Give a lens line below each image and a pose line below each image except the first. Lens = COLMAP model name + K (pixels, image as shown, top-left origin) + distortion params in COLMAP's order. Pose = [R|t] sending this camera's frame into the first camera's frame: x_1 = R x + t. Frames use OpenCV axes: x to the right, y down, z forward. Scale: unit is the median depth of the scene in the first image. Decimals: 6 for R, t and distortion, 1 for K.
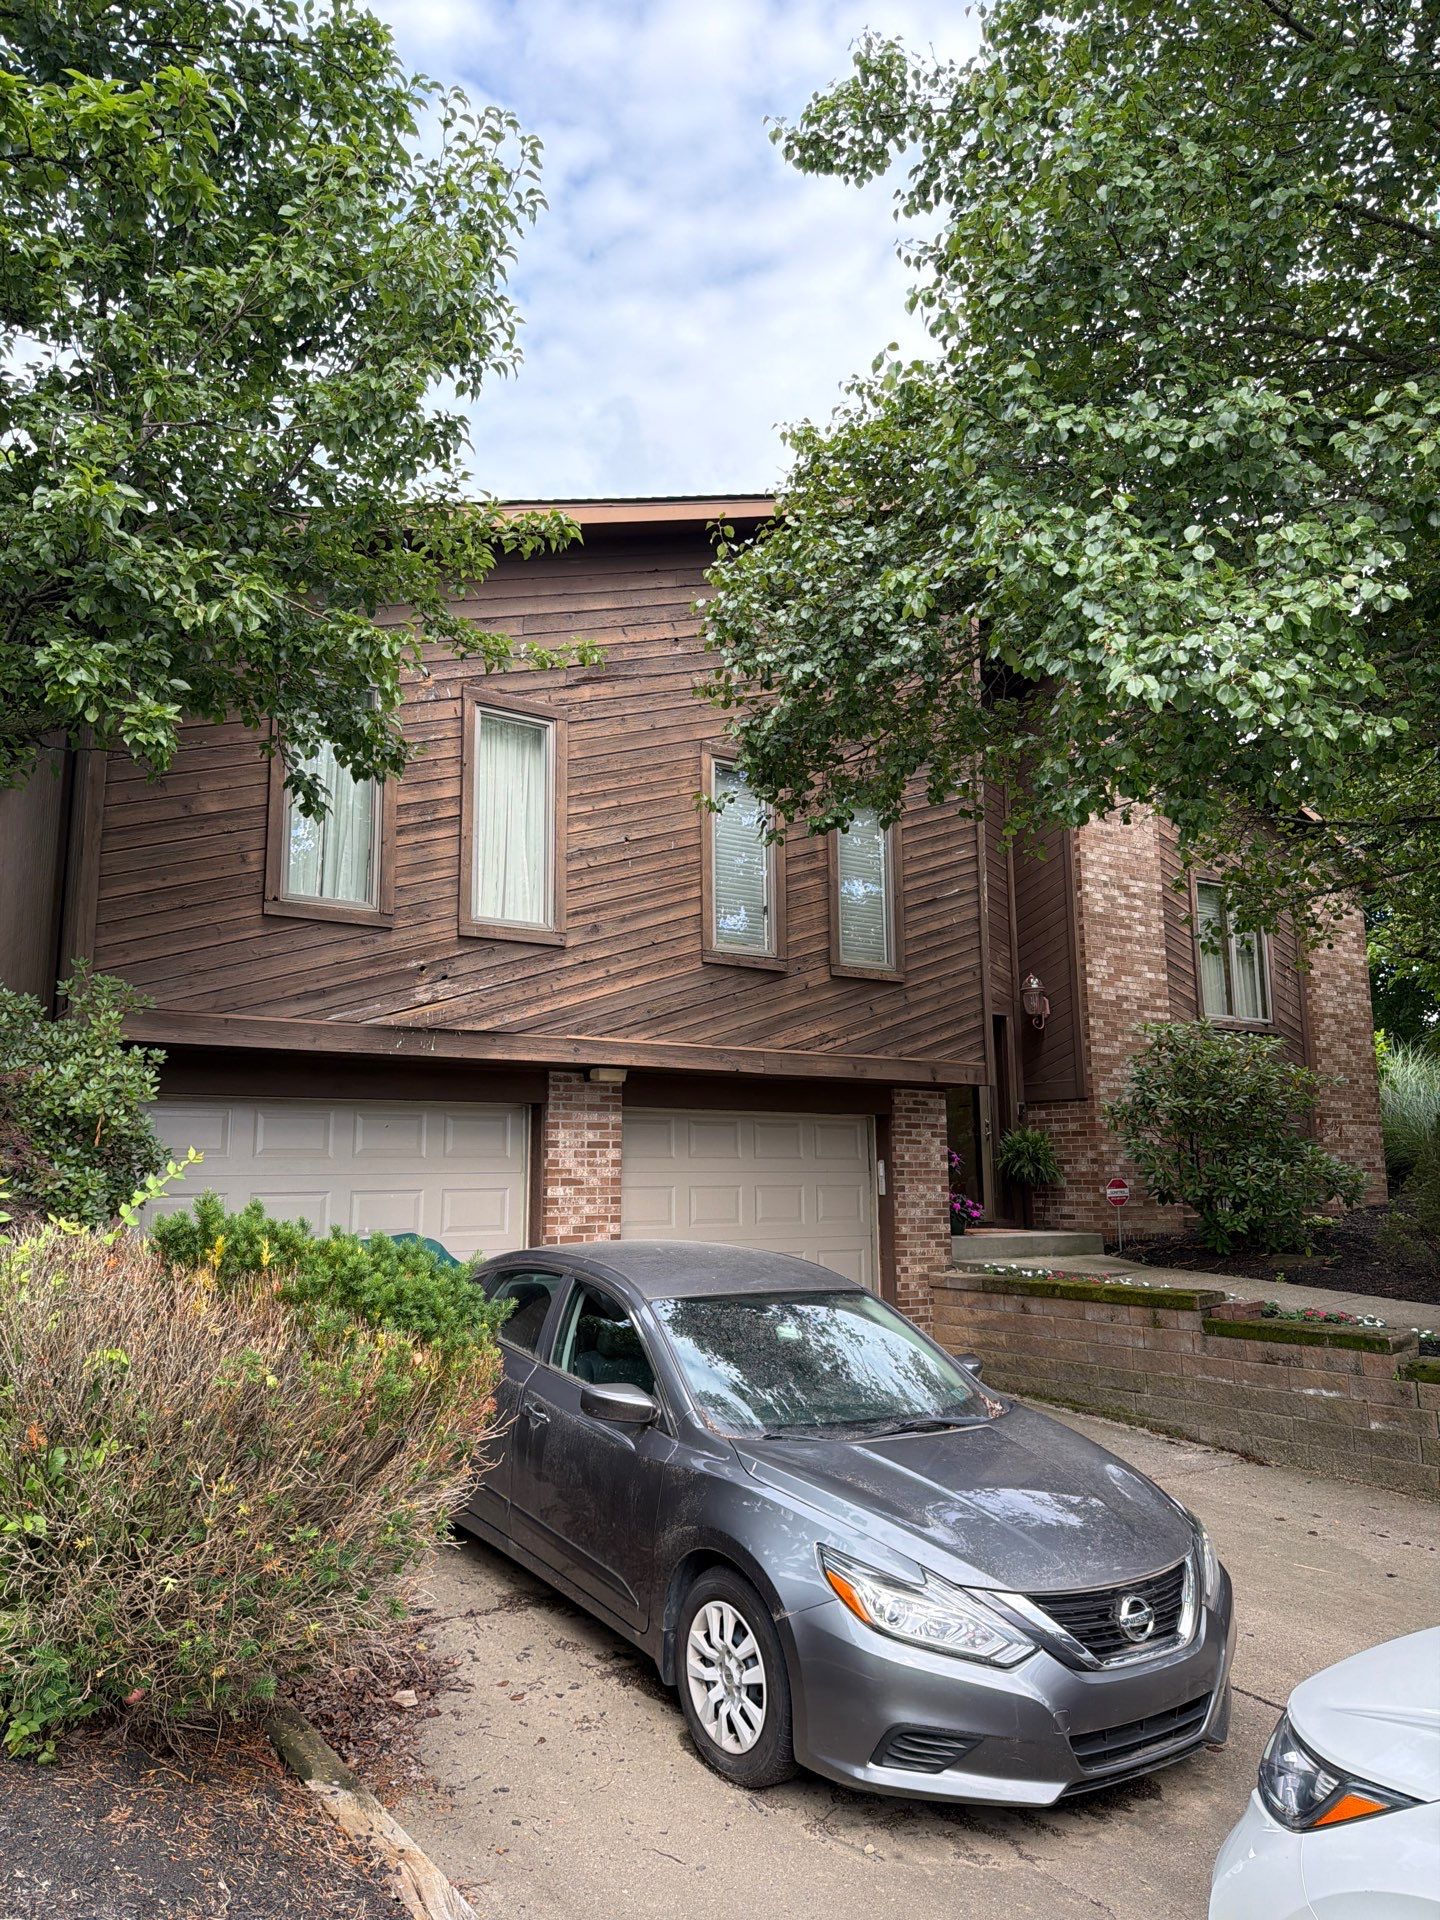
lens RADIAL K [[1363.9, 0, 717.4], [0, 1363.9, 969.3], [0, 0, 1]] dist [0.037485, -0.043046]
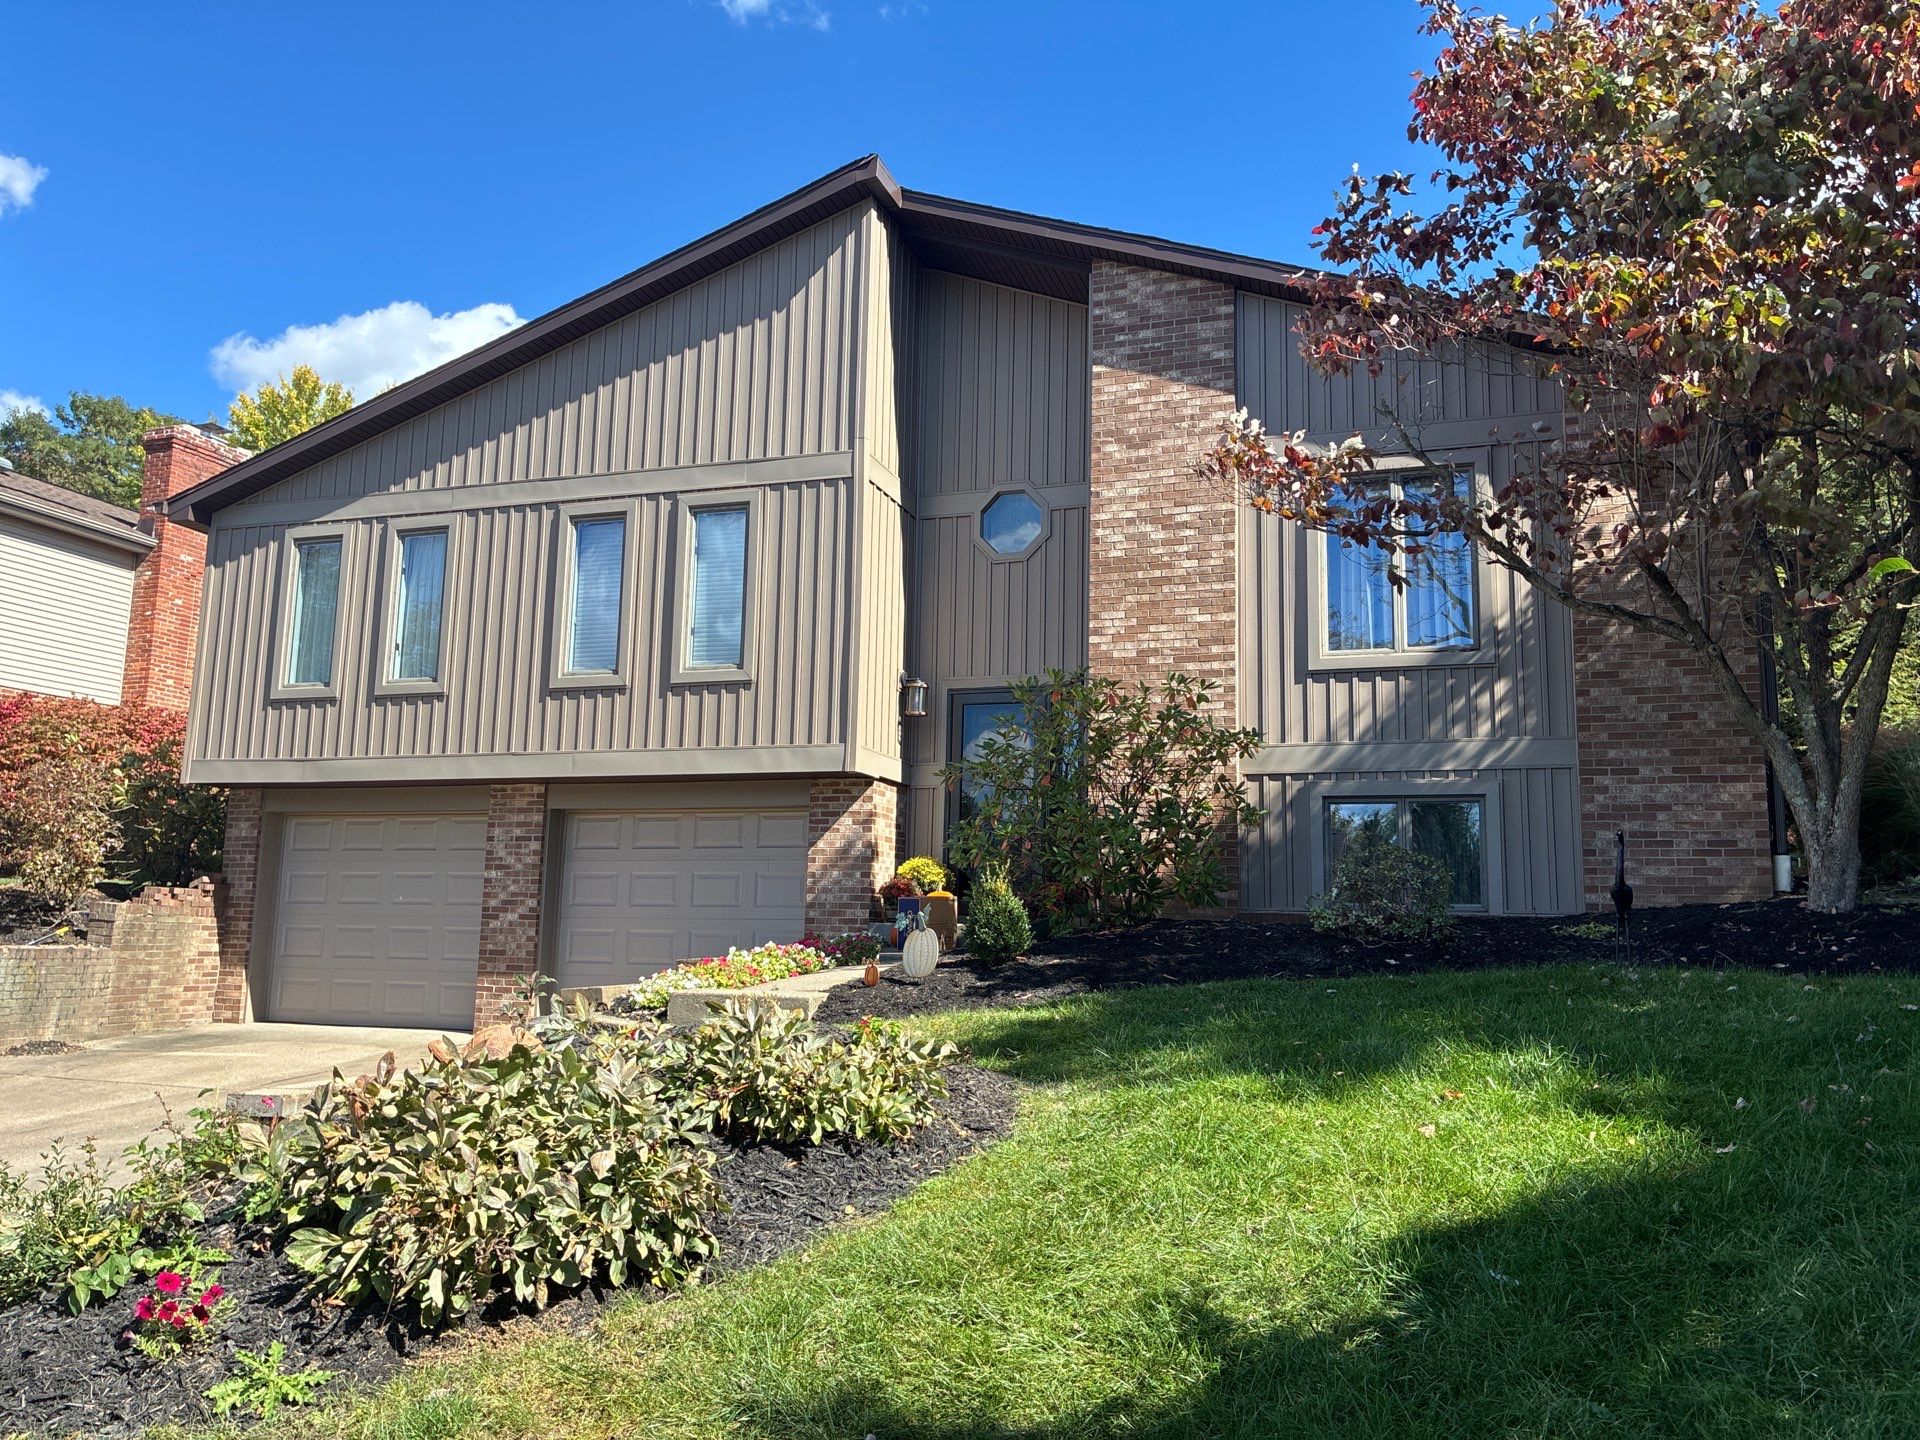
lens RADIAL K [[1490.1, 0, 967.1], [0, 1490.1, 720.4], [0, 0, 1]] dist [0.039319, -0.052813]
pose [[0.589353, -0.100518, -0.801598, 1.305457], [0.105694, 0.993295, -0.046847, 0.127207], [0.800932, -0.057115, 0.596025, 0.493920]]
